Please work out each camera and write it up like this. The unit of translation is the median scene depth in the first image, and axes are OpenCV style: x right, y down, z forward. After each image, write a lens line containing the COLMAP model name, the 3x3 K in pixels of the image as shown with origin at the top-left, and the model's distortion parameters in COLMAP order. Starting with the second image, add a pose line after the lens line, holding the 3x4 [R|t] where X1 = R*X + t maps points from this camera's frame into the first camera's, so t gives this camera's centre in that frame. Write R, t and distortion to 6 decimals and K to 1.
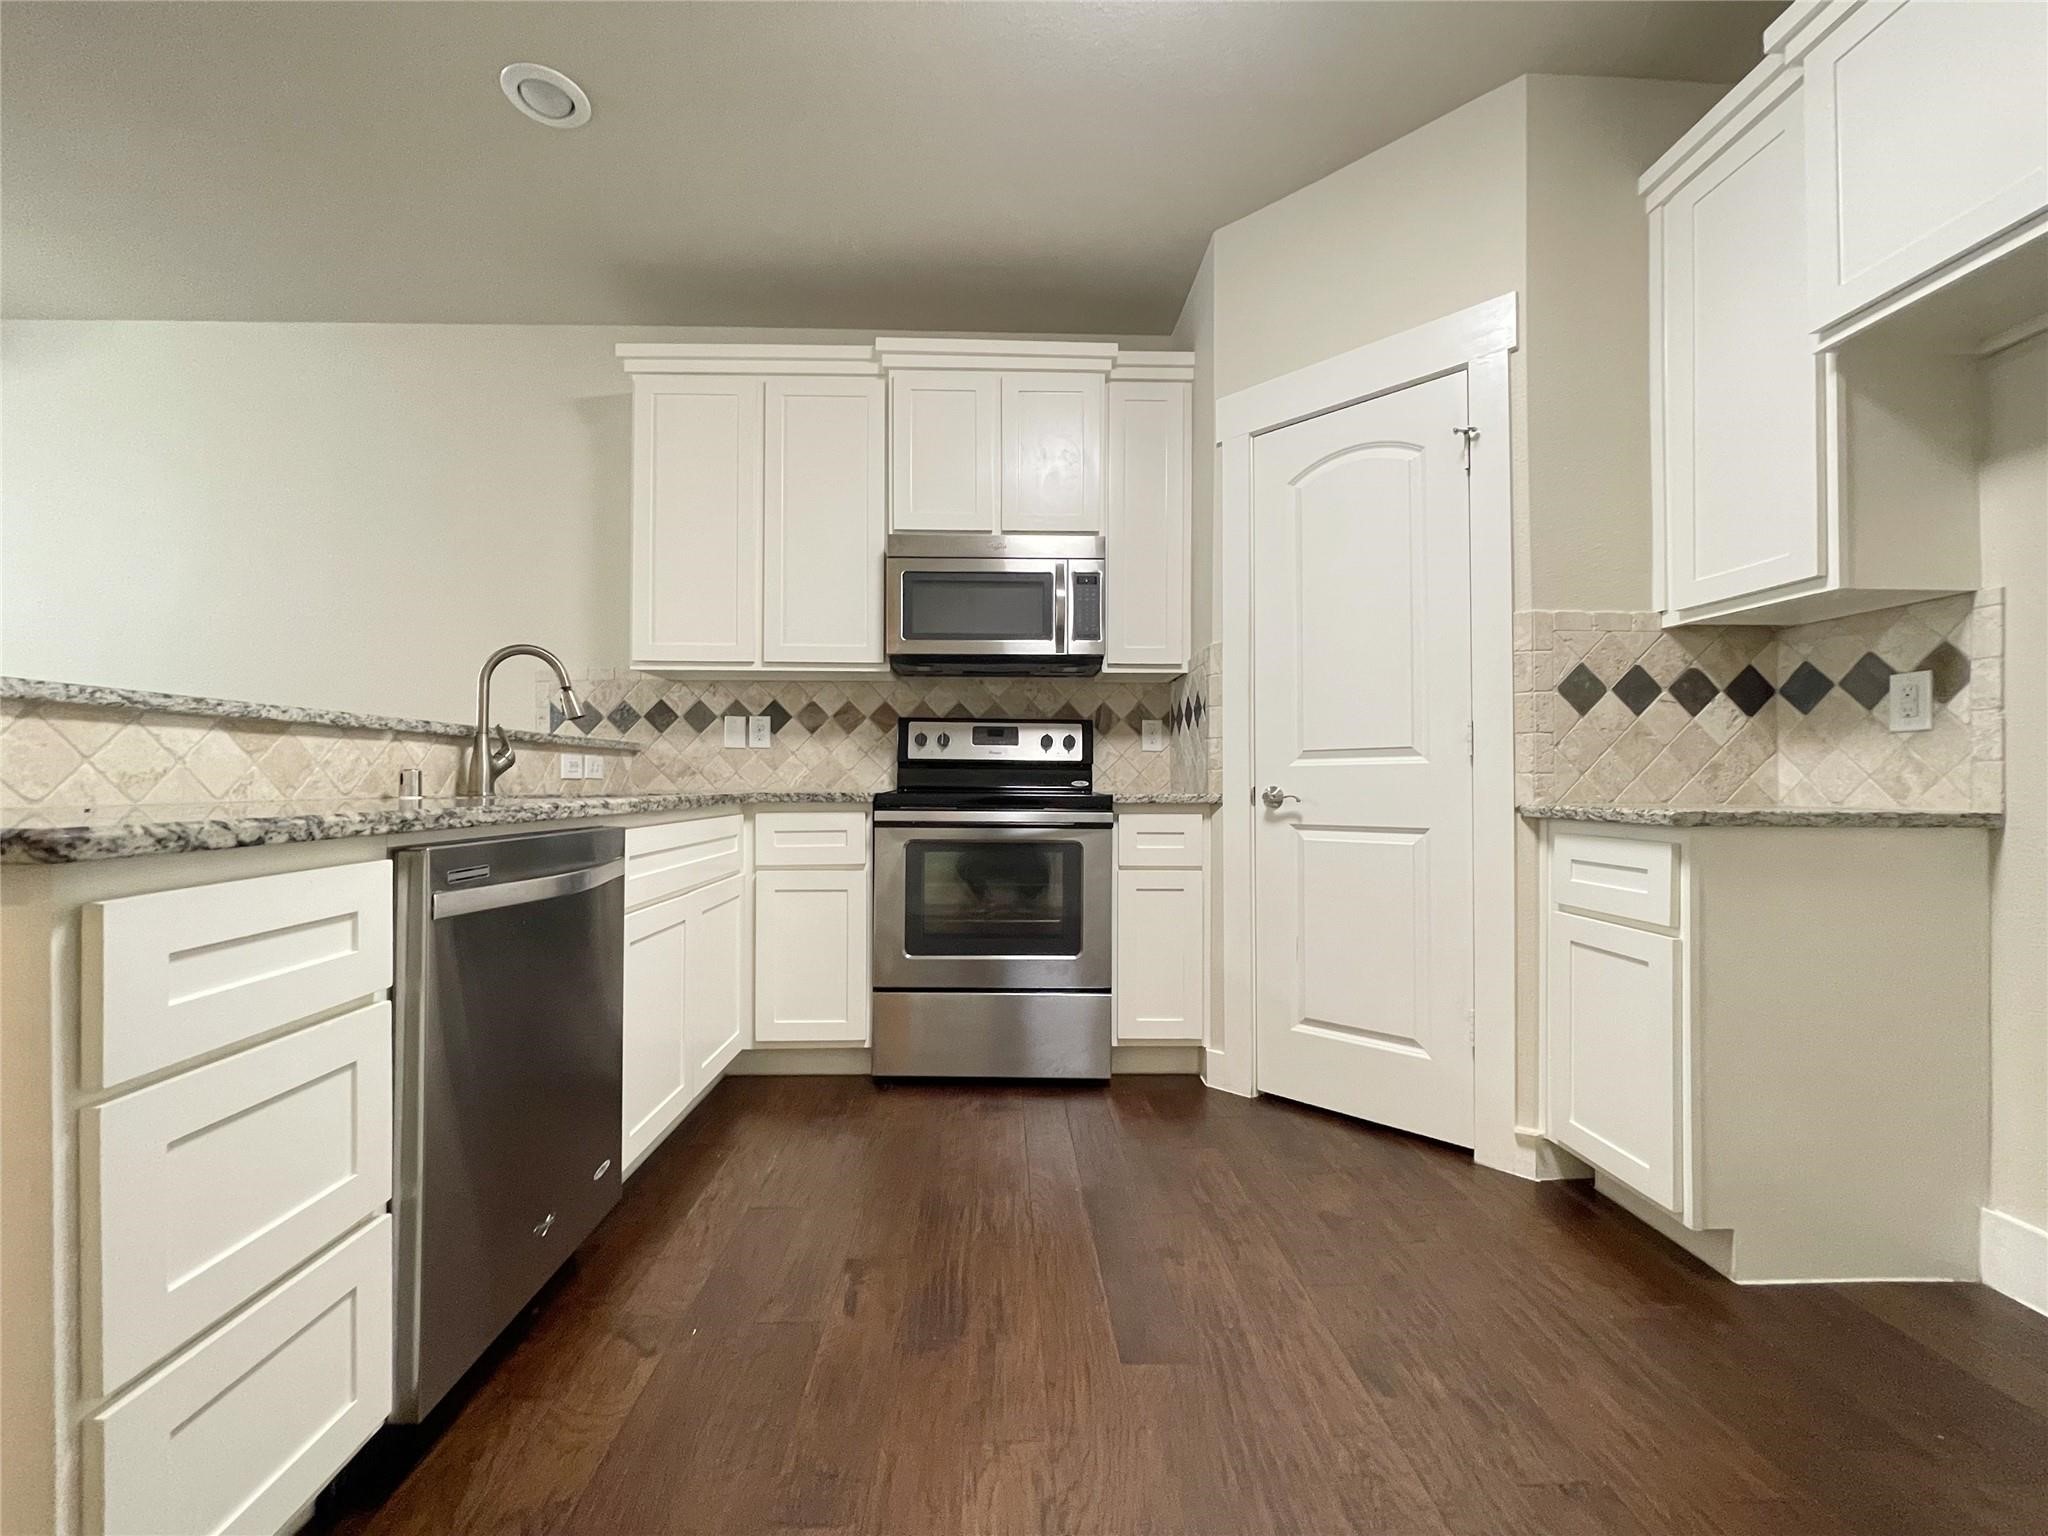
lens RADIAL K [[832.7, 0, 1025.8], [0, 832.7, 773.4], [0, 0, 1]] dist [-0.006397, 0.001893]
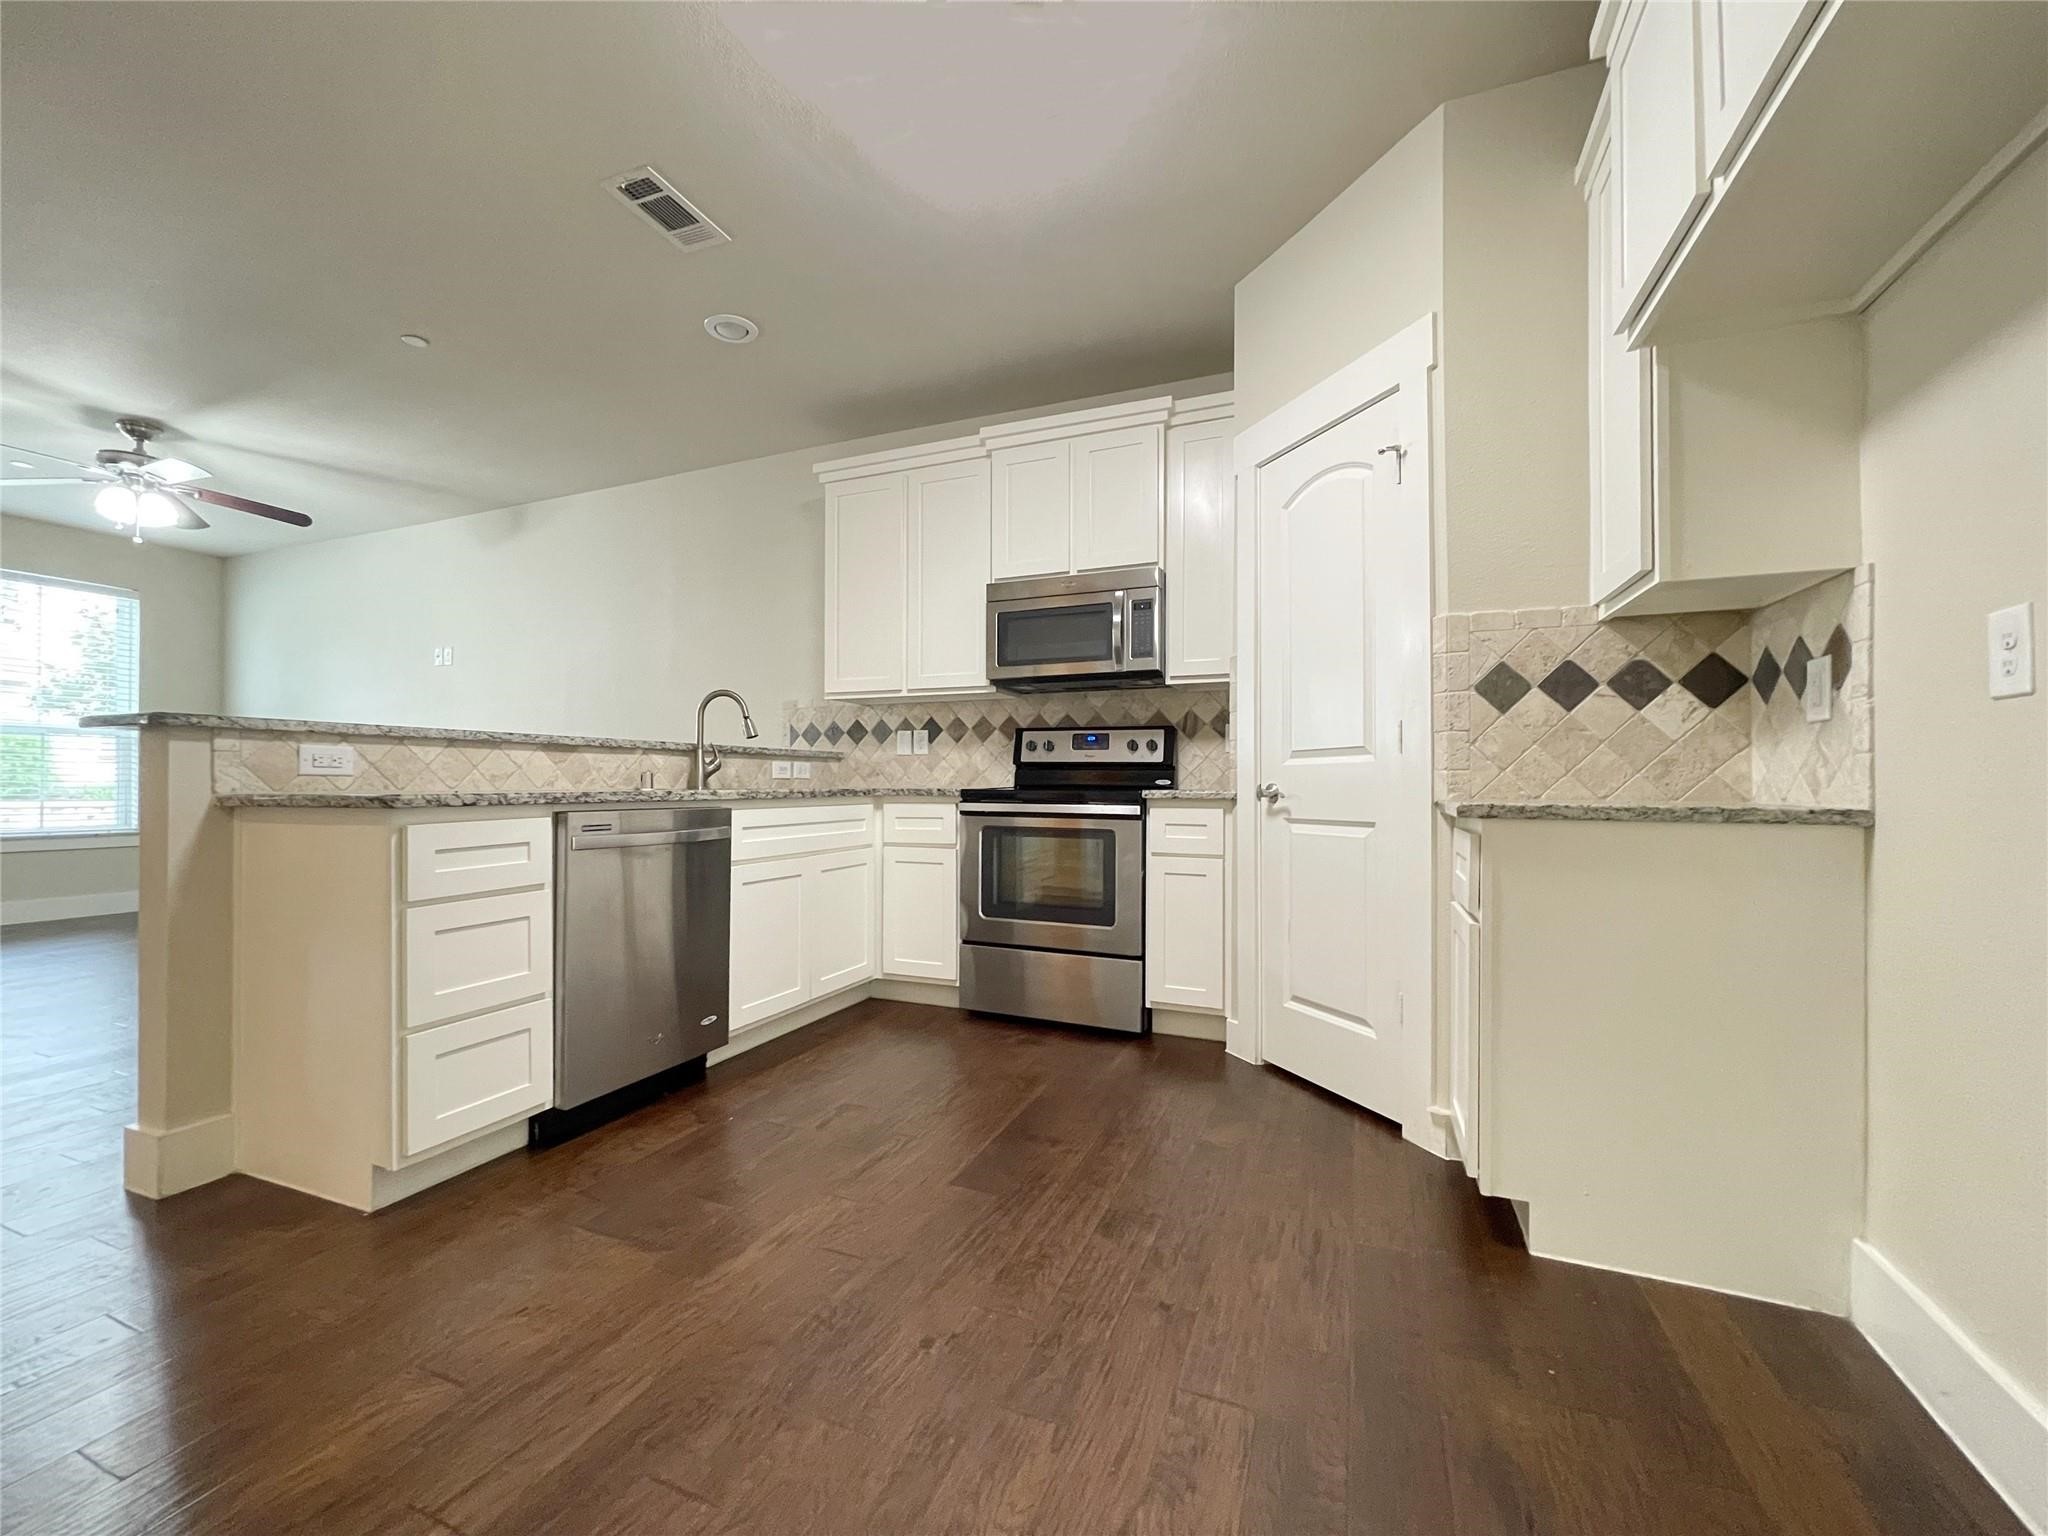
lens RADIAL K [[832.7, 0, 1020.8], [0, 832.7, 773.8], [0, 0, 1]] dist [-0.006397, 0.001893]
pose [[0.912105, -0.004799, -0.409928, 0.523121], [0.003641, 0.999987, -0.003605, 0.006189], [0.409940, 0.001796, 0.912111, -0.166421]]
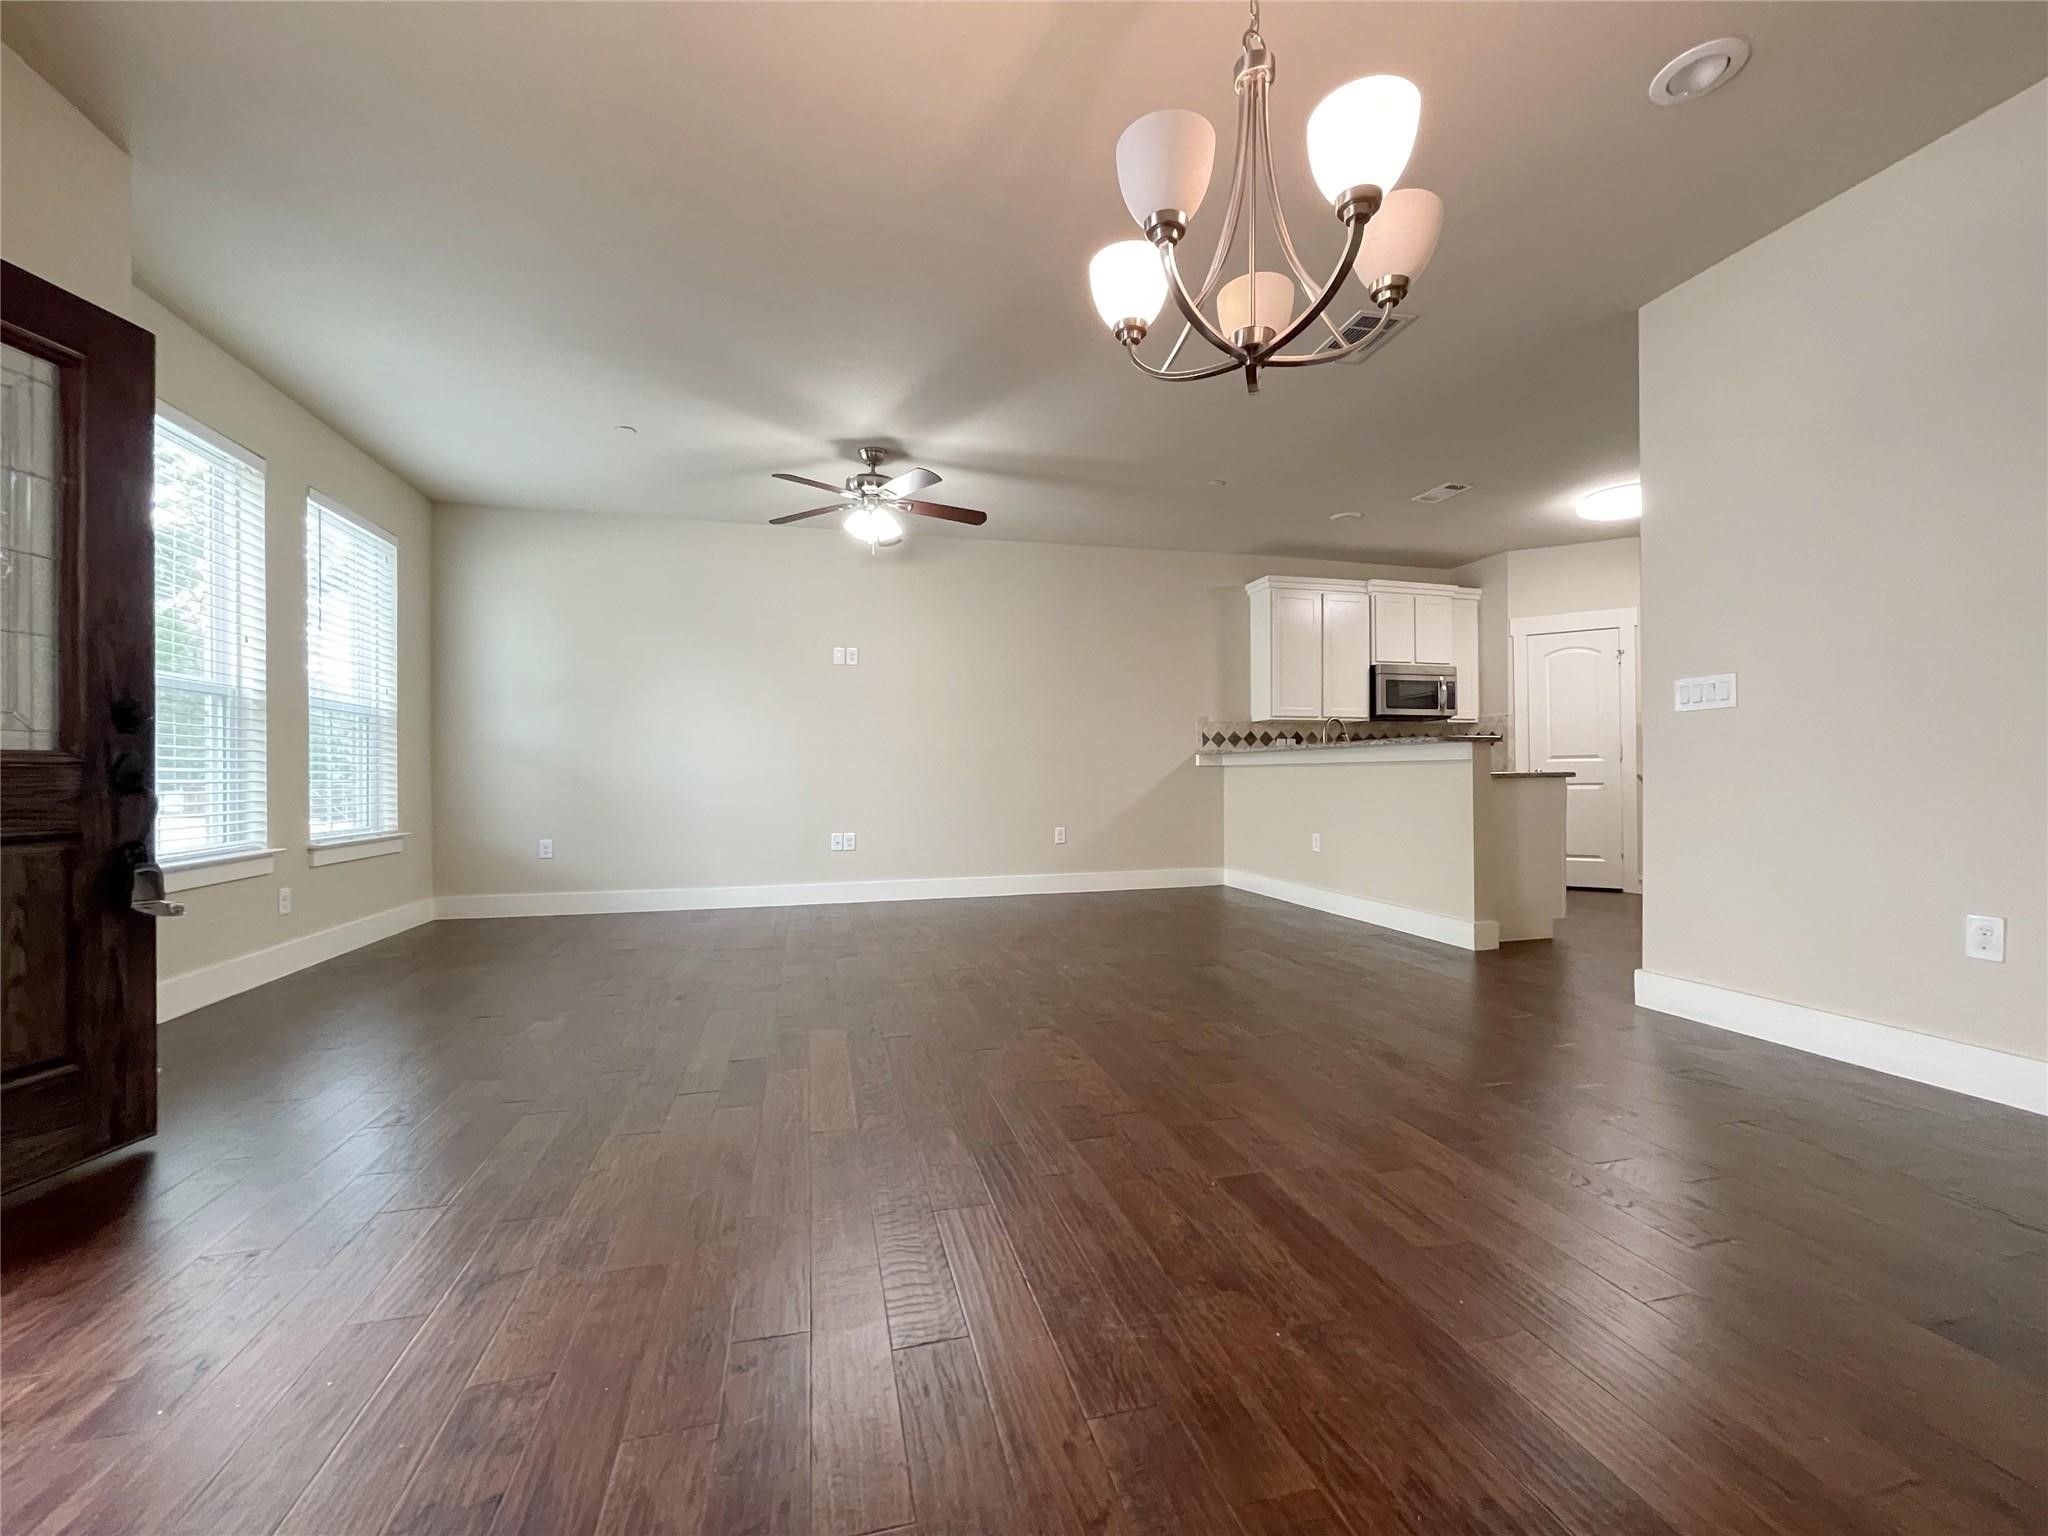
lens RADIAL K [[832.7, 0, 1022.2], [0, 832.7, 777.0], [0, 0, 1]] dist [-0.006397, 0.001893]
pose [[0.974748, -0.005774, 0.223232, -2.231147], [0.004566, 0.999972, 0.005927, 0.021437], [-0.223260, -0.004758, 0.974747, -1.433550]]
